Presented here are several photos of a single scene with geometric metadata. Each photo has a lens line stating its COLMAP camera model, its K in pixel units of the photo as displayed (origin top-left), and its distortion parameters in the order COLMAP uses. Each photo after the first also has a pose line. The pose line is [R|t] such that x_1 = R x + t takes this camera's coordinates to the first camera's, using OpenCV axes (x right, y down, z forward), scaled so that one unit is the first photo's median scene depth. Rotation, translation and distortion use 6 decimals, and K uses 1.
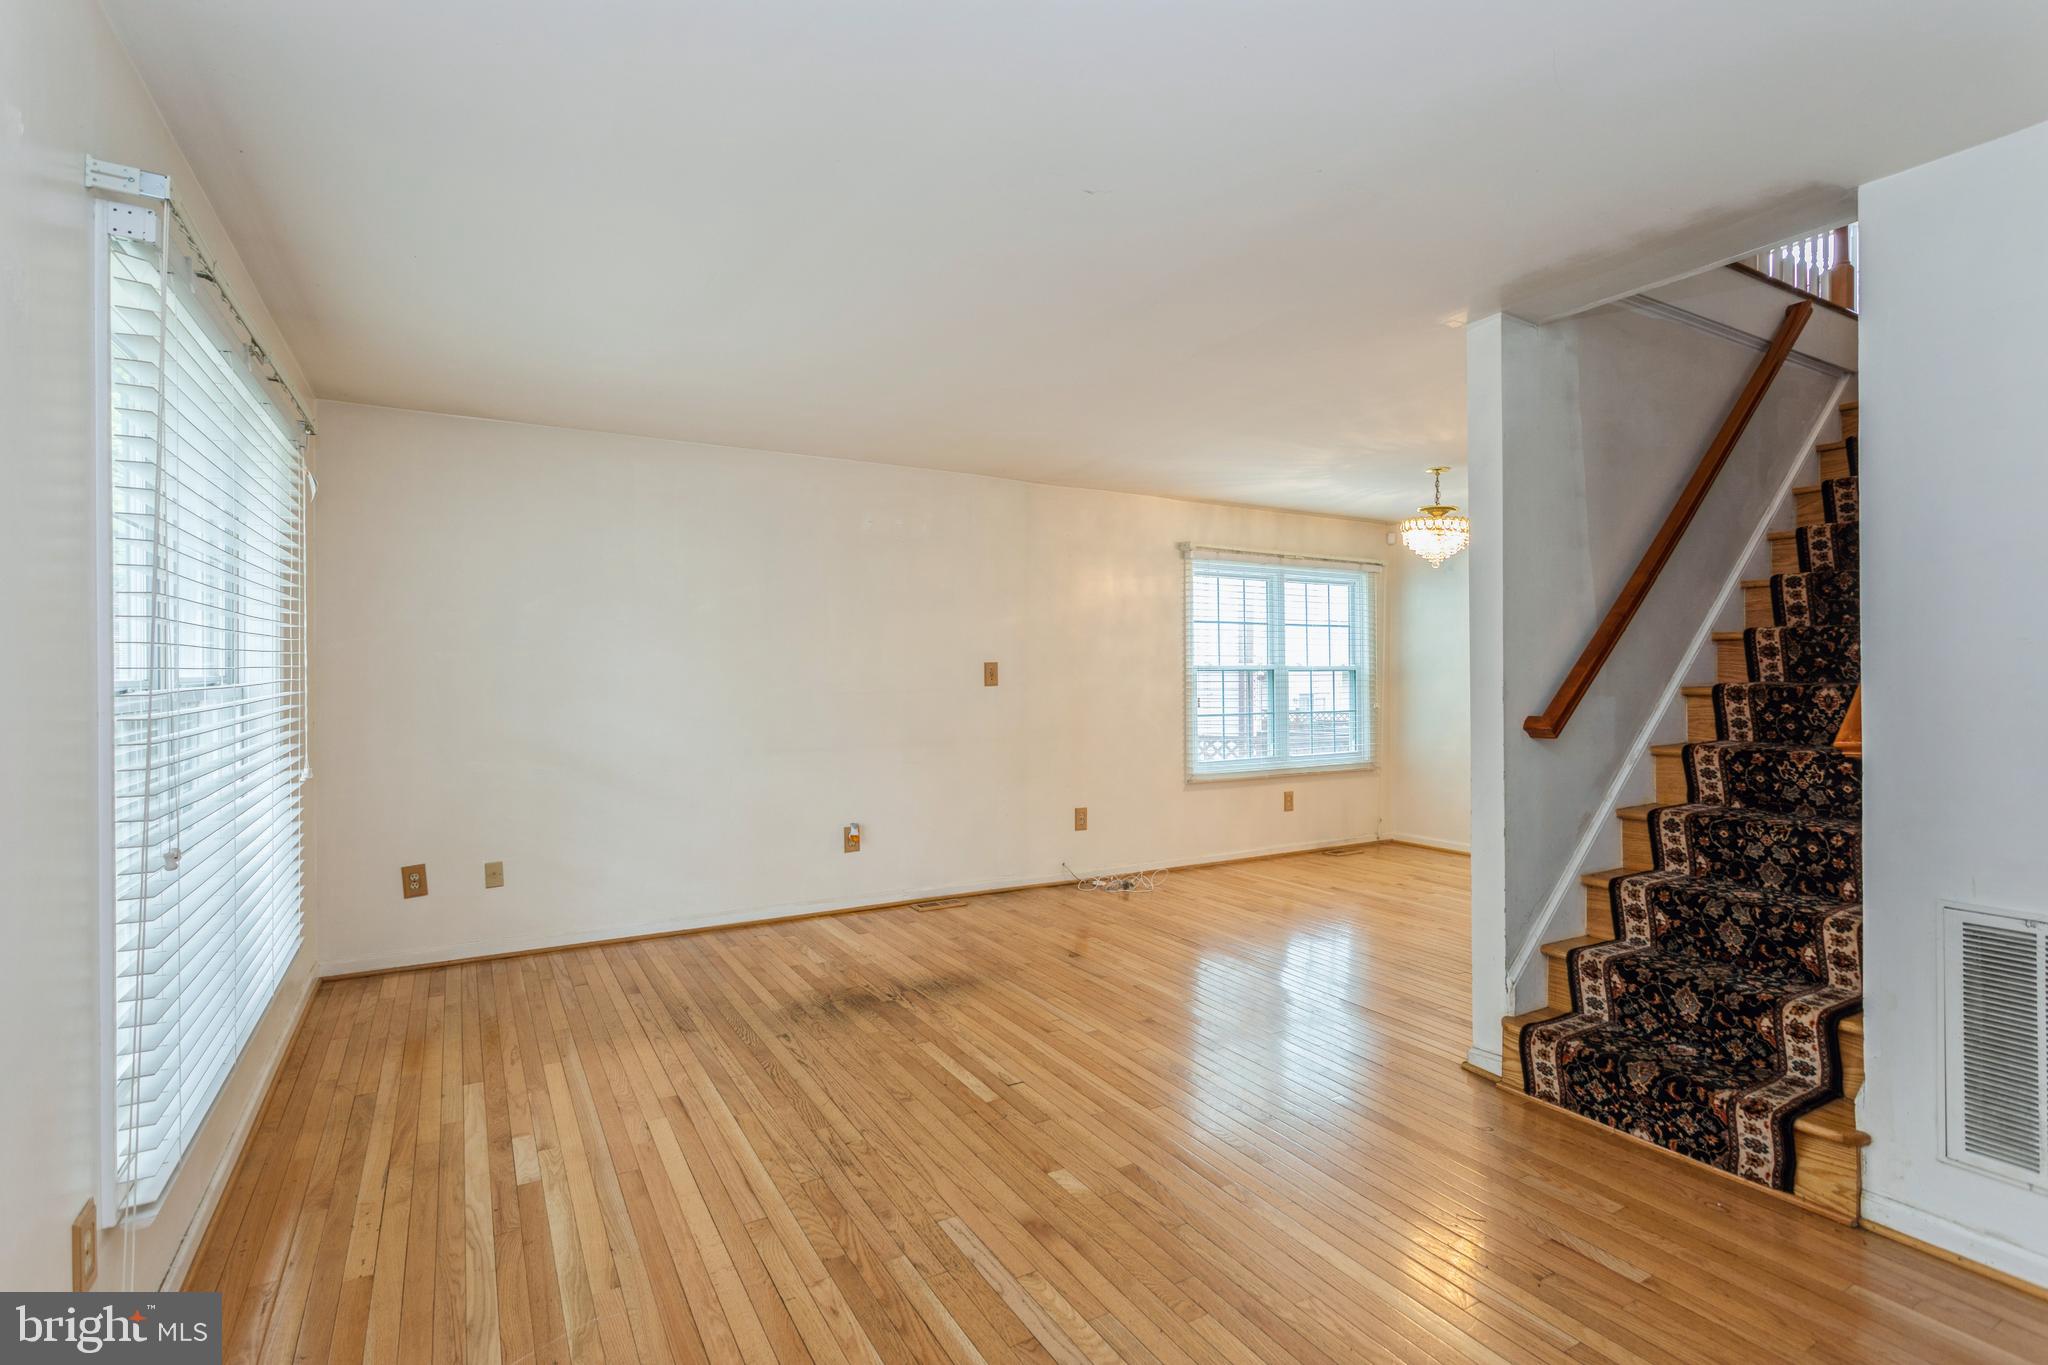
lens RADIAL K [[970.1, 0, 1030.2], [0, 970.1, 665.1], [0, 0, 1]] dist [0.004206, 0.000514]
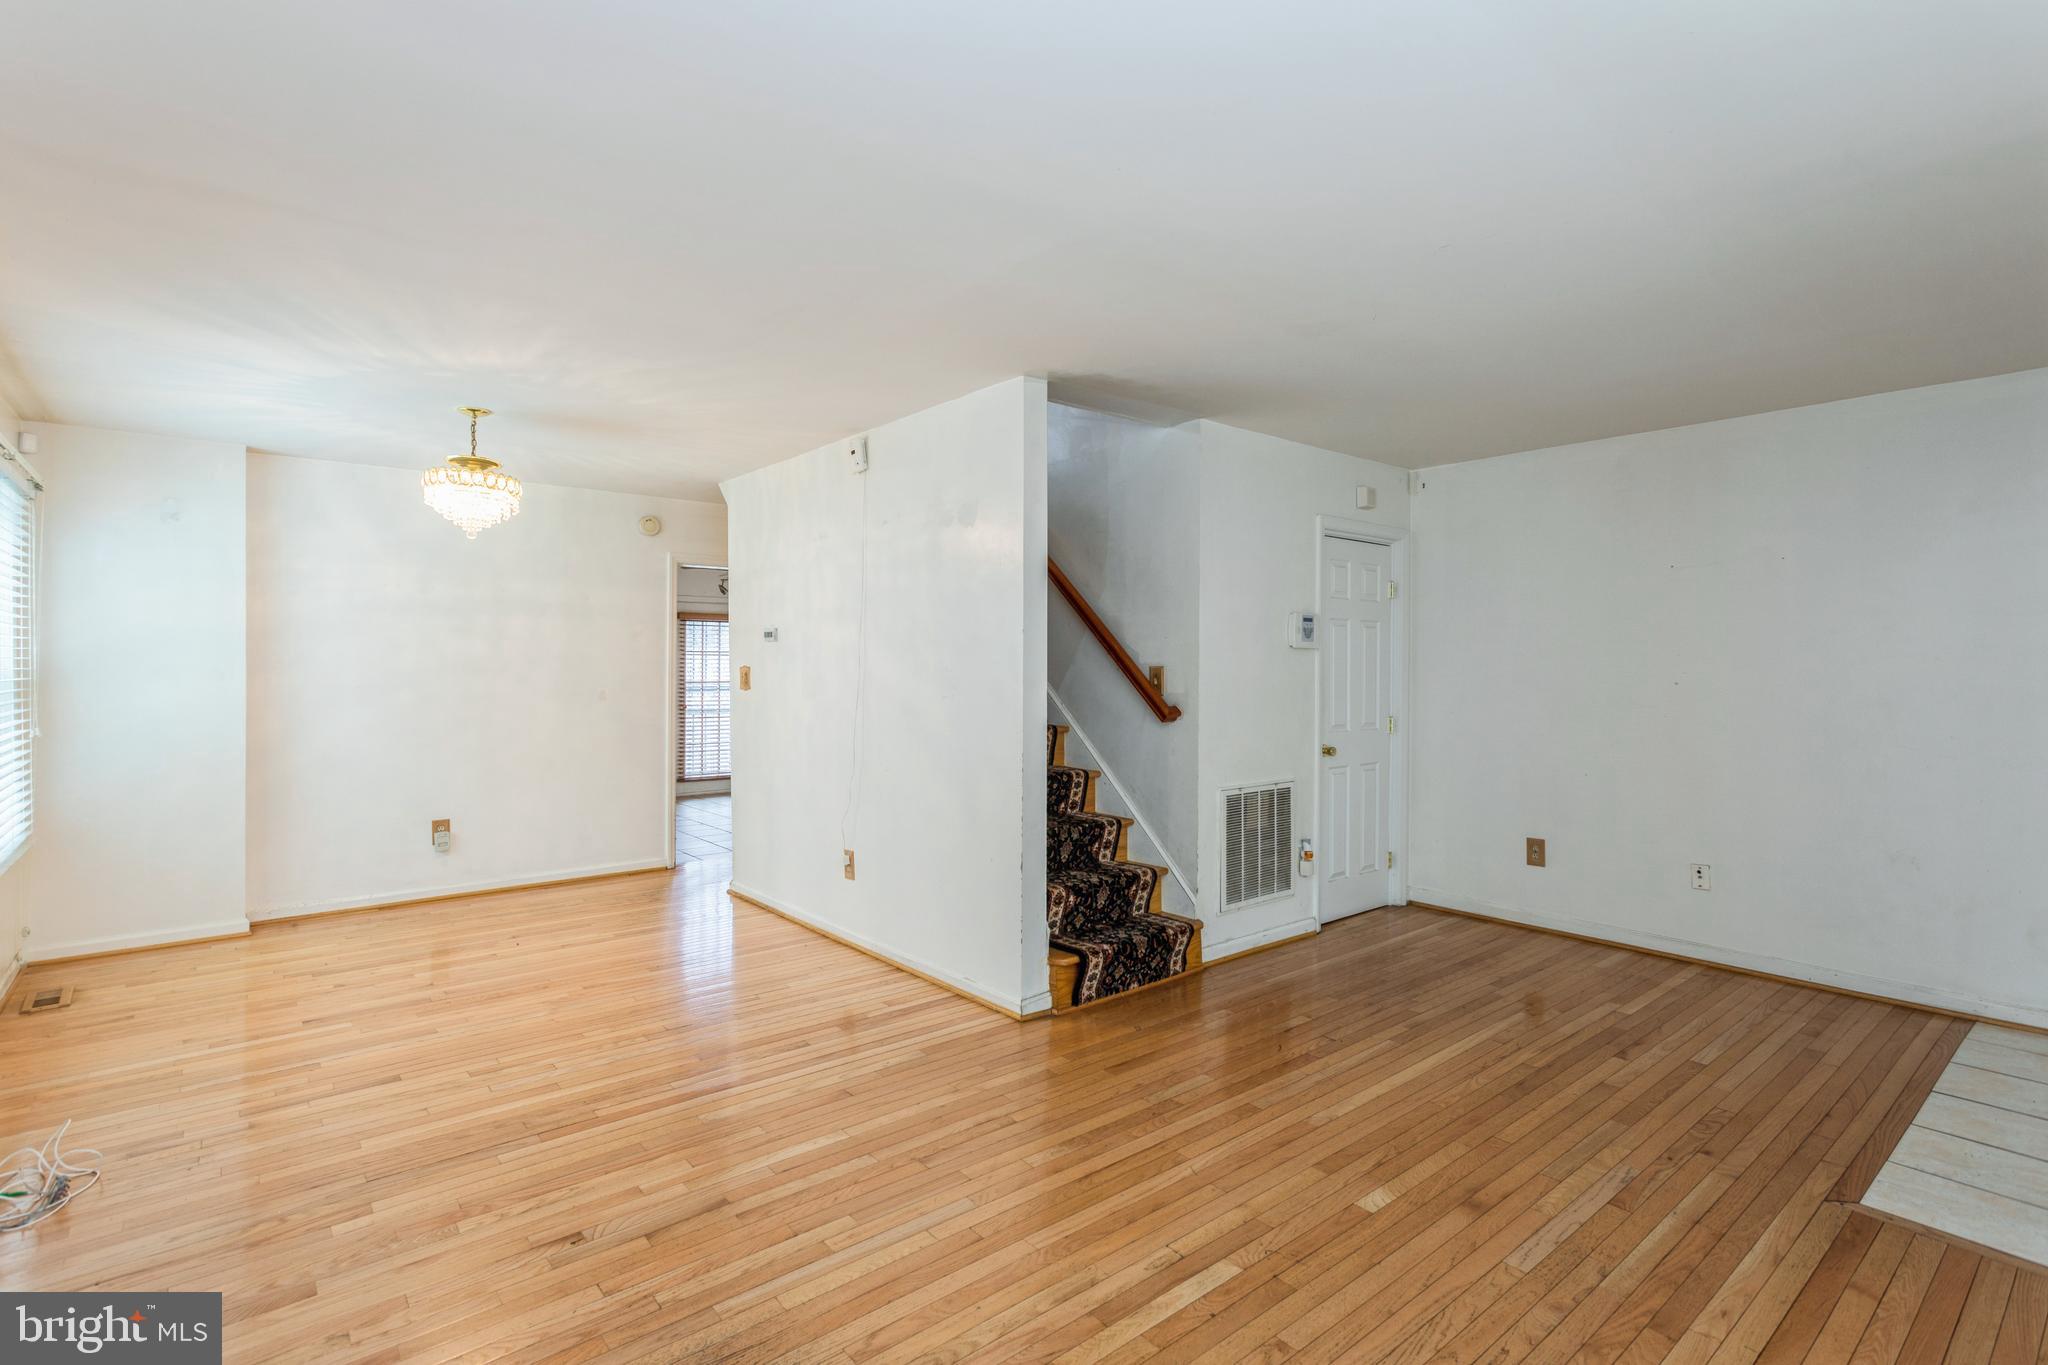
lens RADIAL K [[970.1, 0, 1019.5], [0, 970.1, 671.2], [0, 0, 1]] dist [0.004206, 0.000514]
pose [[-0.151667, -0.003027, 0.988427, -0.677409], [-0.008128, 0.999965, 0.001815, -0.000609], [-0.988398, -0.007758, -0.151687, 1.169648]]
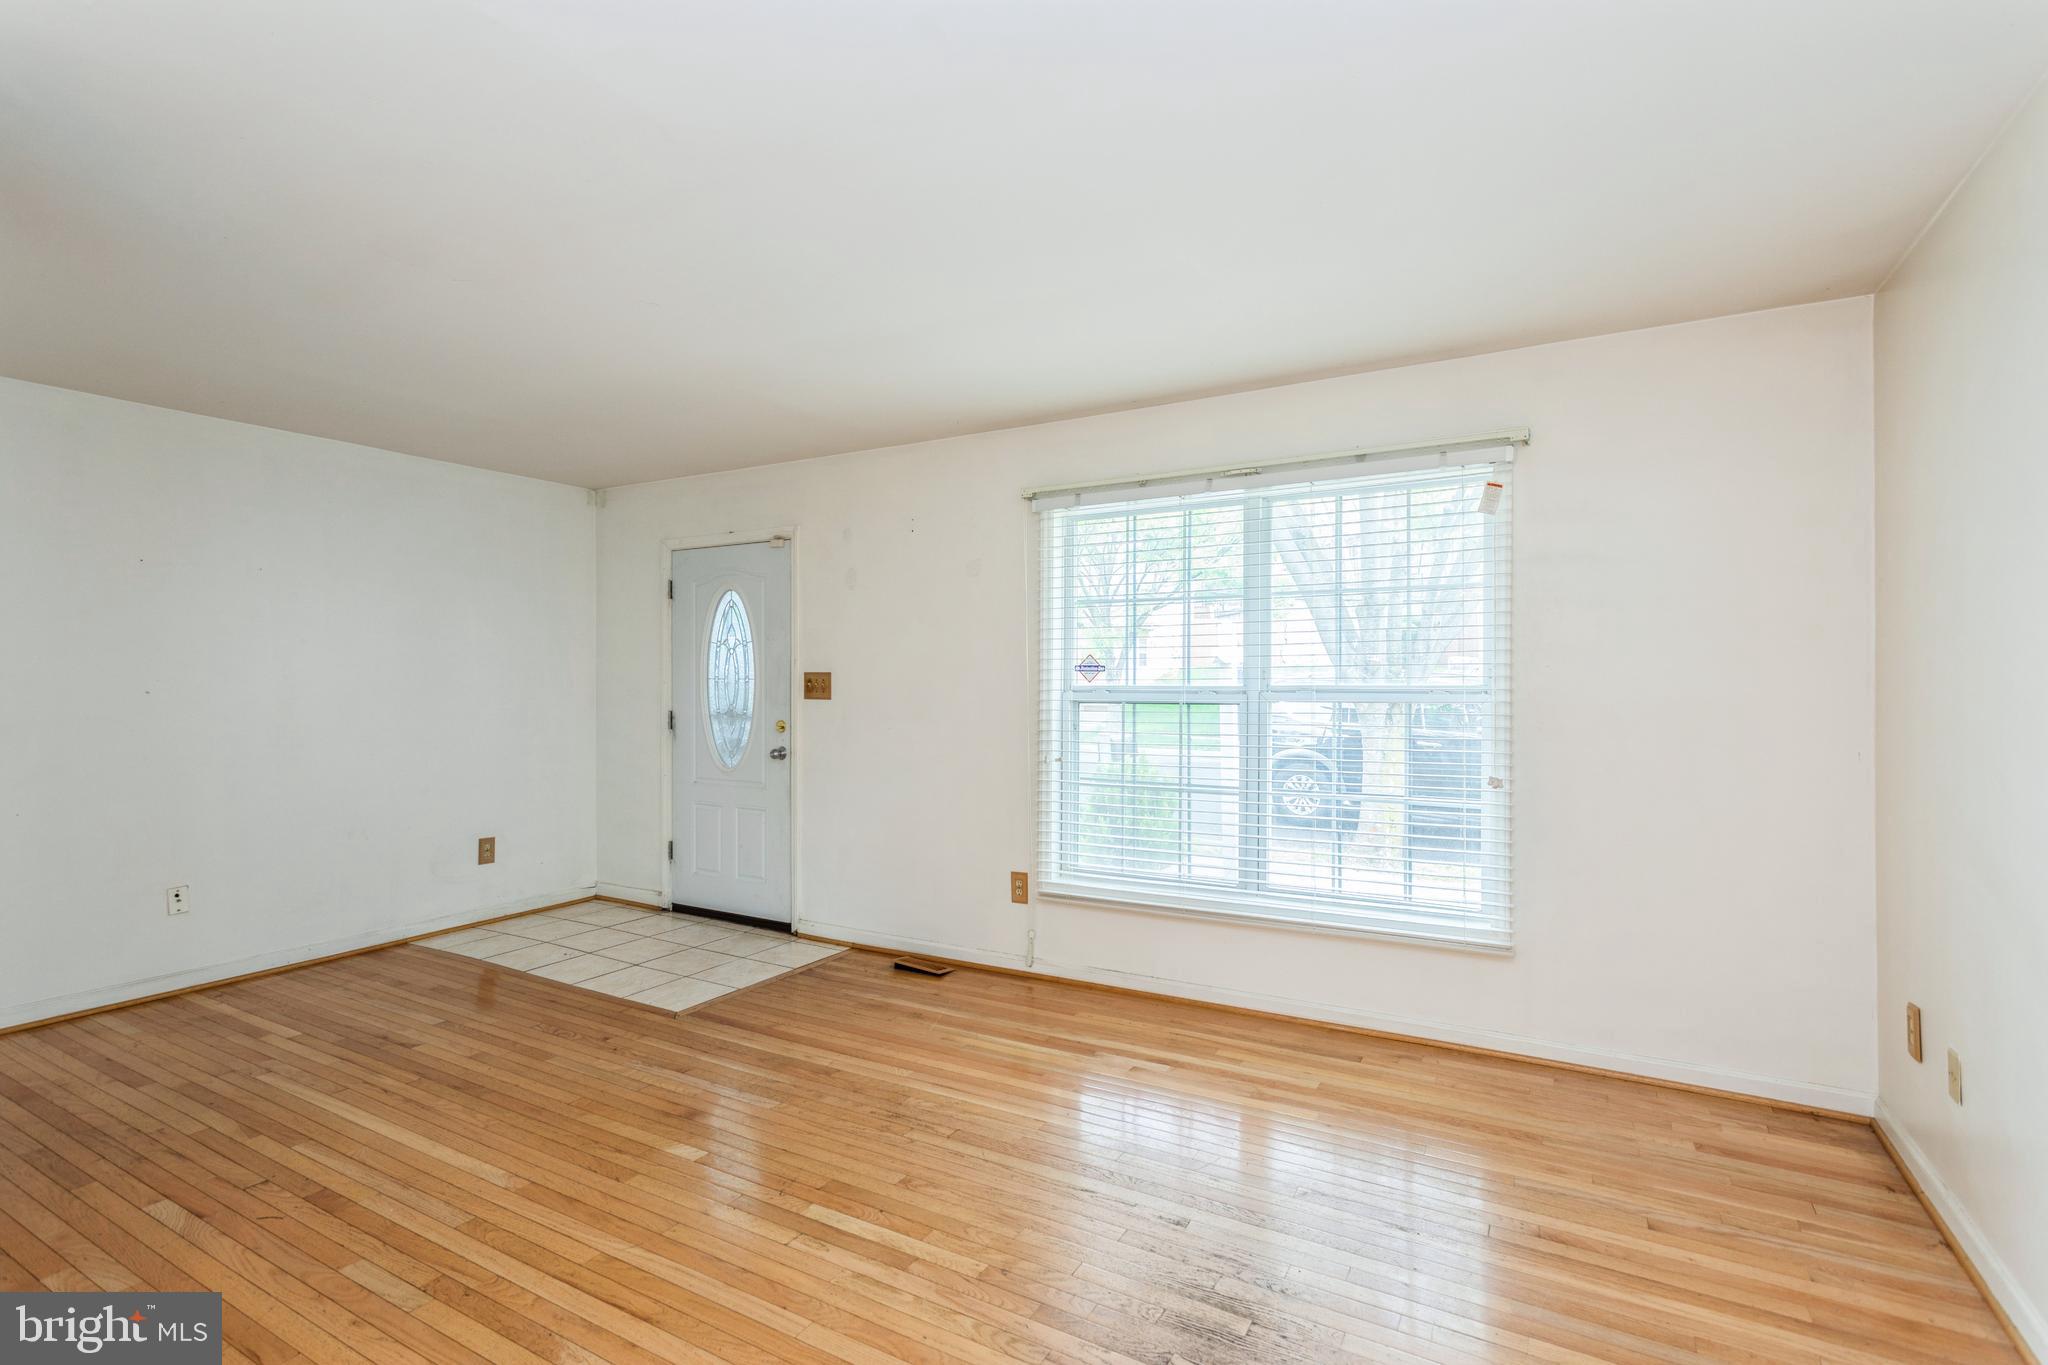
lens RADIAL K [[970.1, 0, 1014.0], [0, 970.1, 677.3], [0, 0, 1]] dist [0.004206, 0.000514]
pose [[-0.876106, 0.005621, -0.482085, 0.186756], [0.006333, 0.999980, 0.000149, -0.001229], [0.482076, -0.002922, -0.876124, 1.658878]]
